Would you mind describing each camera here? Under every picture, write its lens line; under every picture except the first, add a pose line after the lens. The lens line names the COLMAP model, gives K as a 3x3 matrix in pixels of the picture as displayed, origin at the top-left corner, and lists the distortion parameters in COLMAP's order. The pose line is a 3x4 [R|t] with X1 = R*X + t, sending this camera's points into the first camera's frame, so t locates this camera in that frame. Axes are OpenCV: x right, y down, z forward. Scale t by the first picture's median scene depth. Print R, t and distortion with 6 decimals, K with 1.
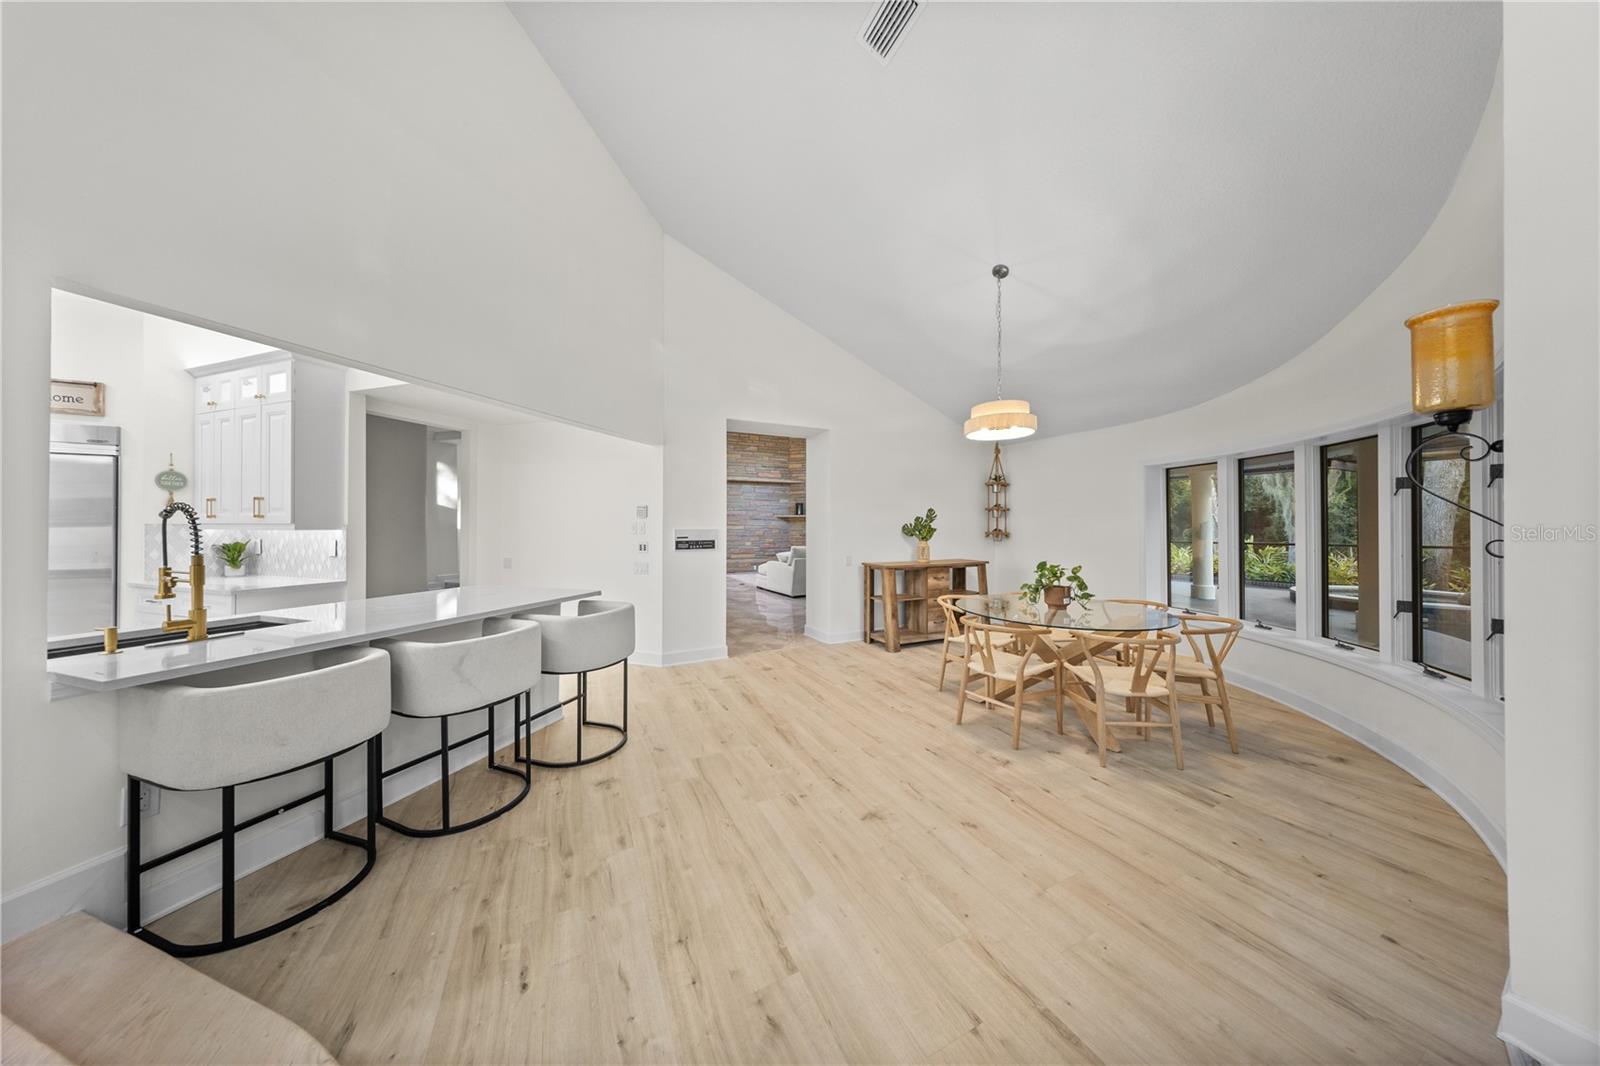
lens RADIAL K [[474.7, 0, 793.1], [0, 474.7, 525.2], [0, 0, 1]] dist [0.000858, -0.000059]
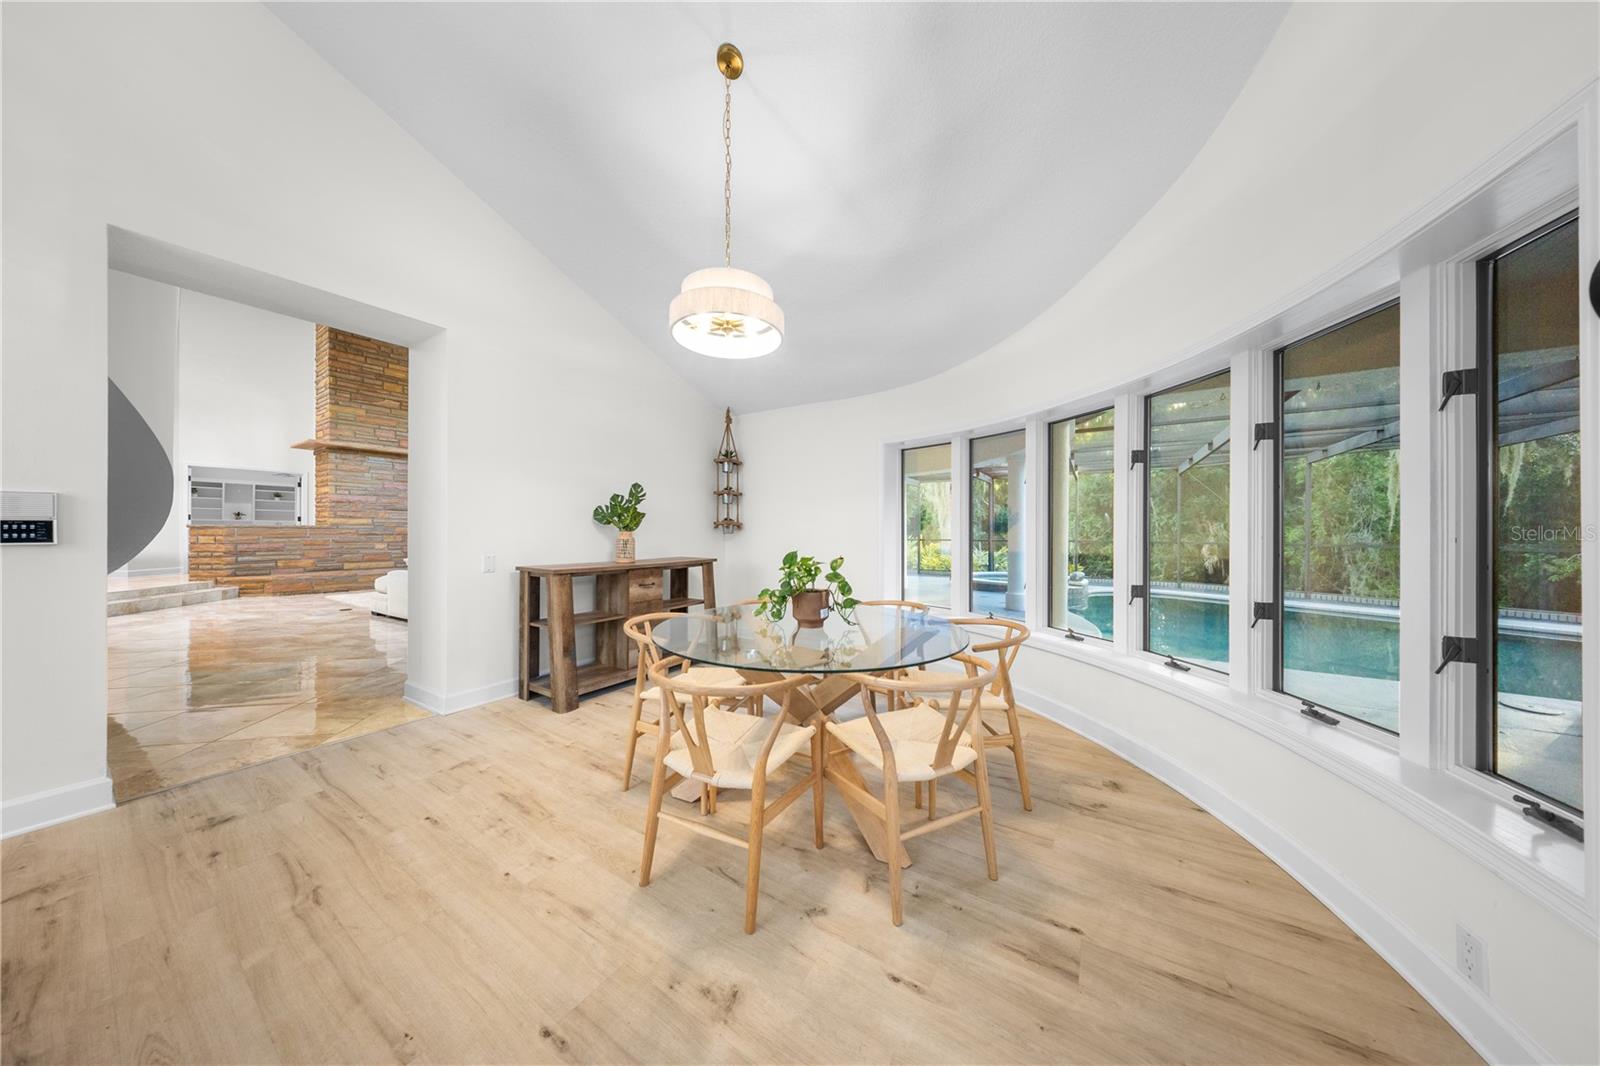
lens RADIAL K [[482.8, 0, 807.5], [0, 482.8, 534.5], [0, 0, 1]] dist [0.000981, -0.000012]
pose [[0.846588, -0.000380, 0.532249, 0.144193], [-0.006738, 0.999912, 0.011430, 0.031980], [-0.532207, -0.013263, 0.846511, 0.314027]]
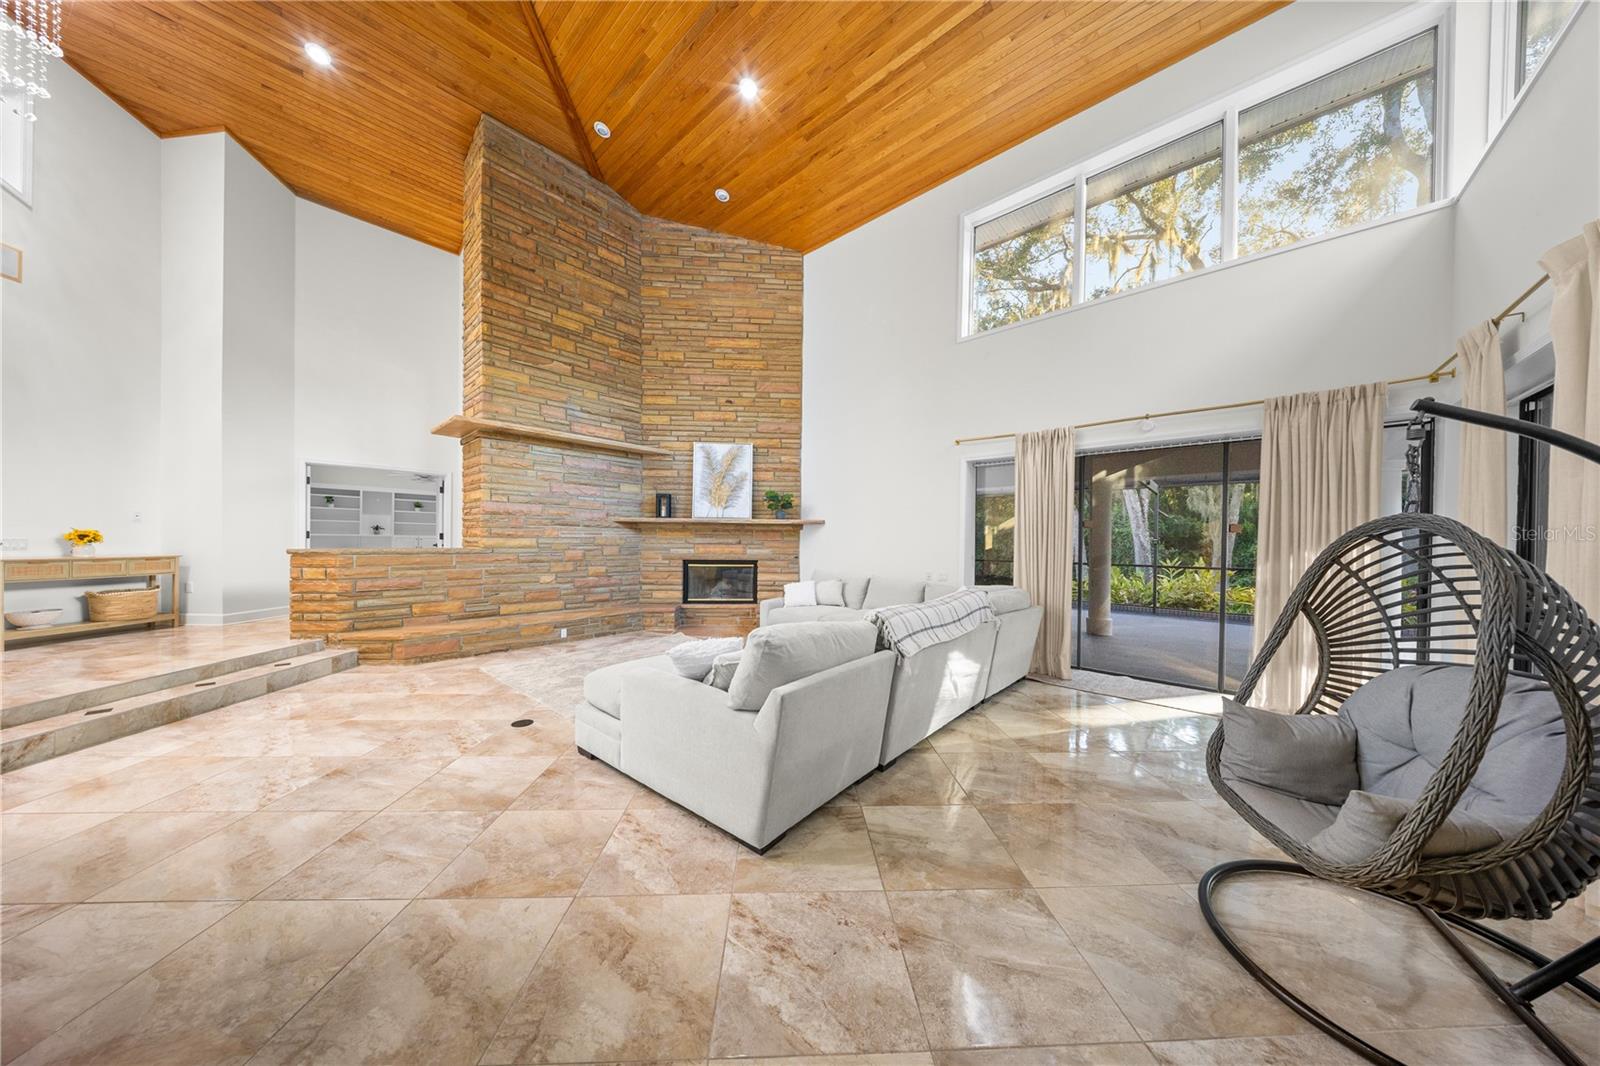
lens RADIAL K [[485.8, 0, 821.0], [0, 485.8, 548.9], [0, 0, 1]] dist [0.001244, -0.000031]
pose [[0.914498, 0.003723, 0.404573, -0.123308], [-0.013136, 0.999704, 0.020493, -0.004367], [-0.404377, -0.024056, 0.914276, 1.343771]]
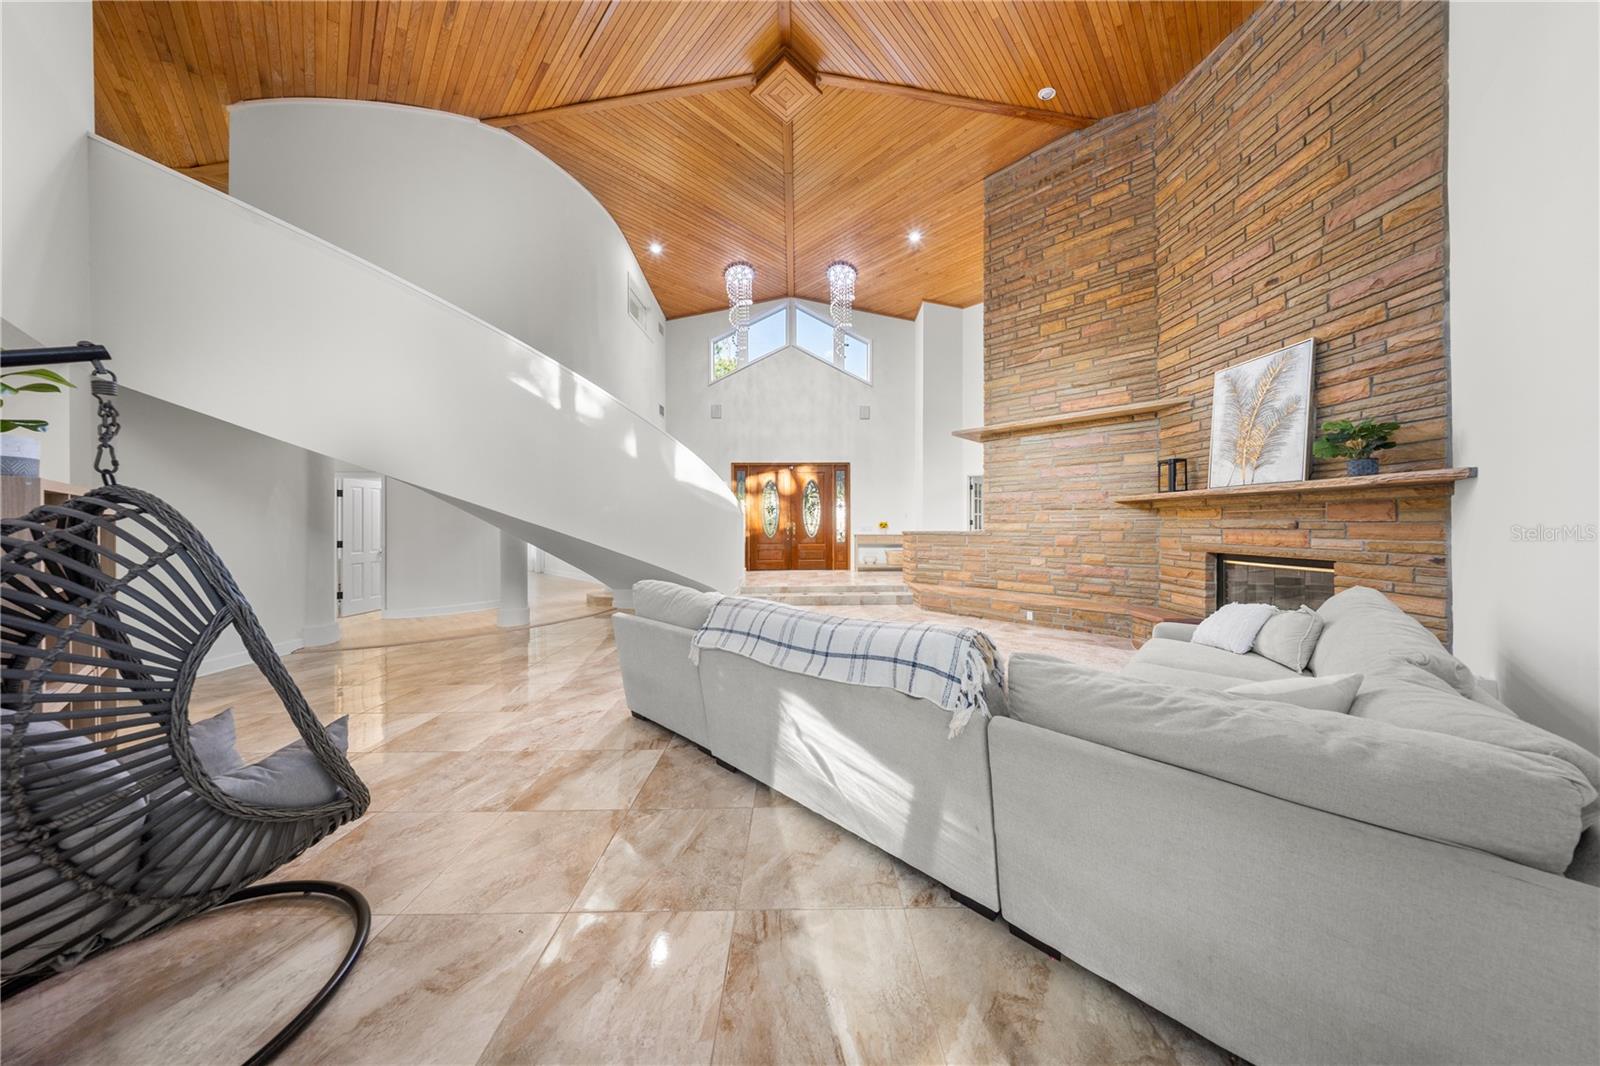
lens RADIAL K [[474.7, 0, 793.1], [0, 474.7, 525.2], [0, 0, 1]] dist [0.000858, -0.000059]
pose [[0.328017, 0.002697, -0.944668, 0.751948], [0.007670, 0.999955, 0.005518, -0.002434], [0.944641, -0.009056, 0.327981, 1.758788]]
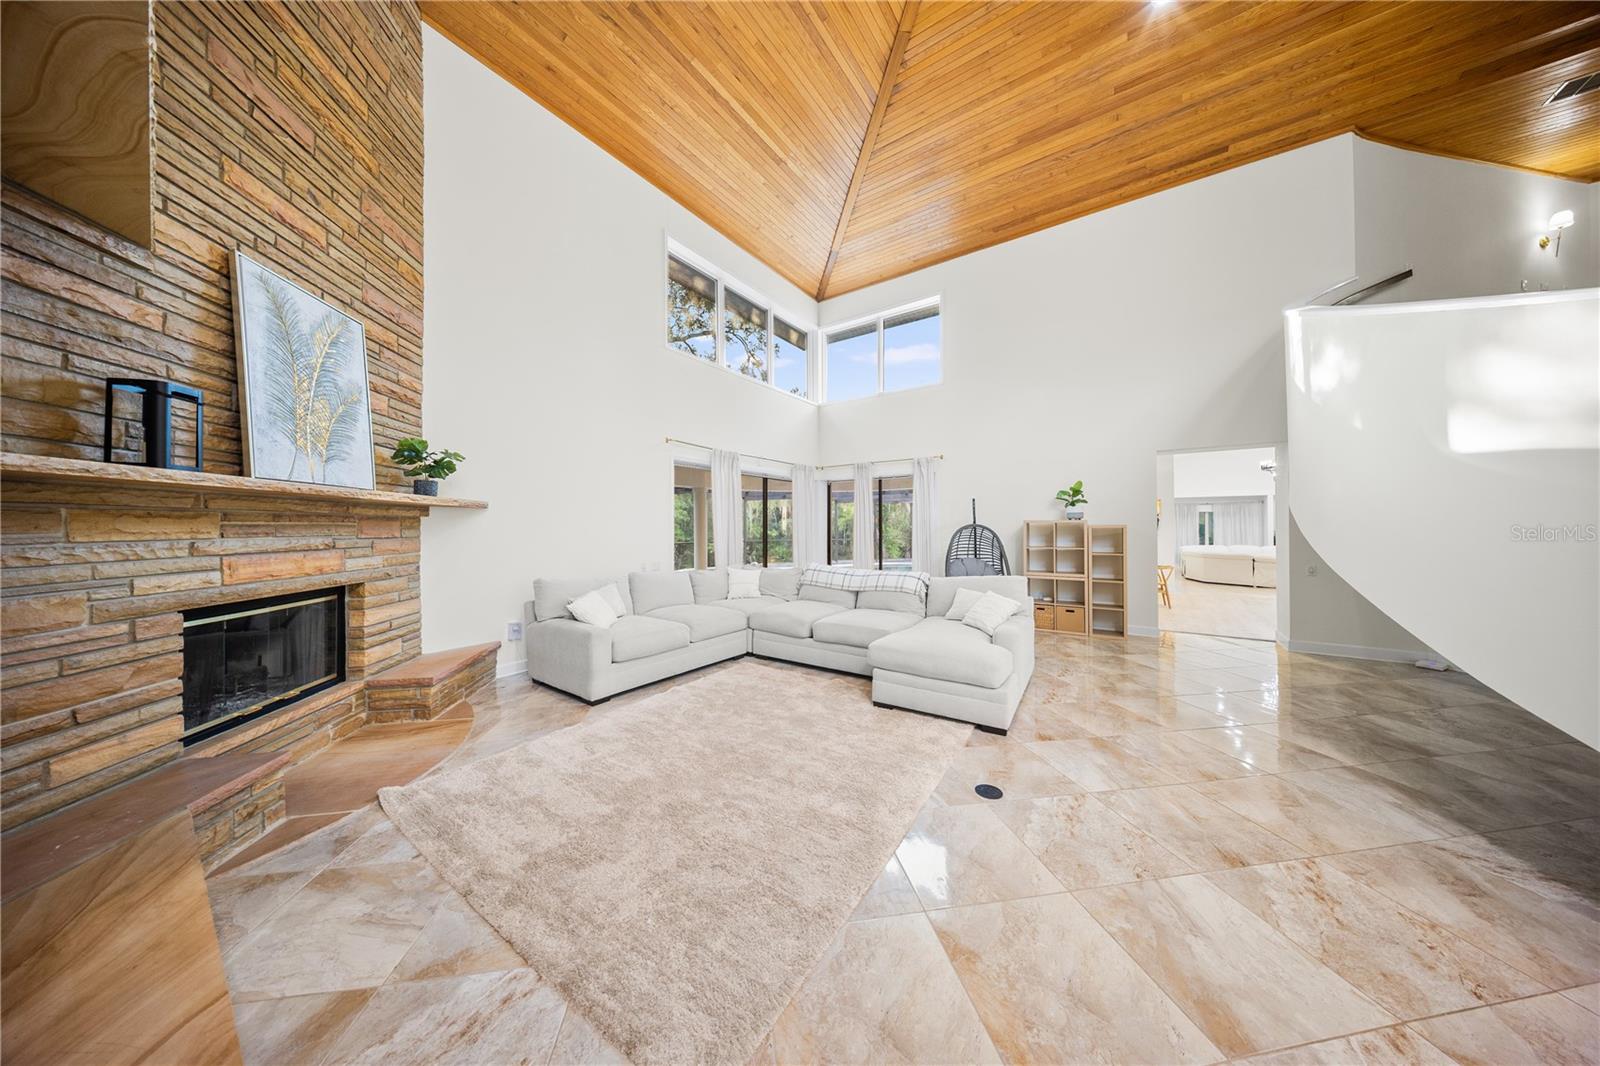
lens RADIAL K [[463.1, 0, 801.6], [0, 463.1, 524.7], [0, 0, 1]] dist [0.001155, -0.000017]
pose [[-0.488003, 0.006597, 0.872817, -0.580170], [0.000715, 0.999974, -0.007158, -0.011946], [-0.872841, -0.002869, -0.487995, 2.605657]]
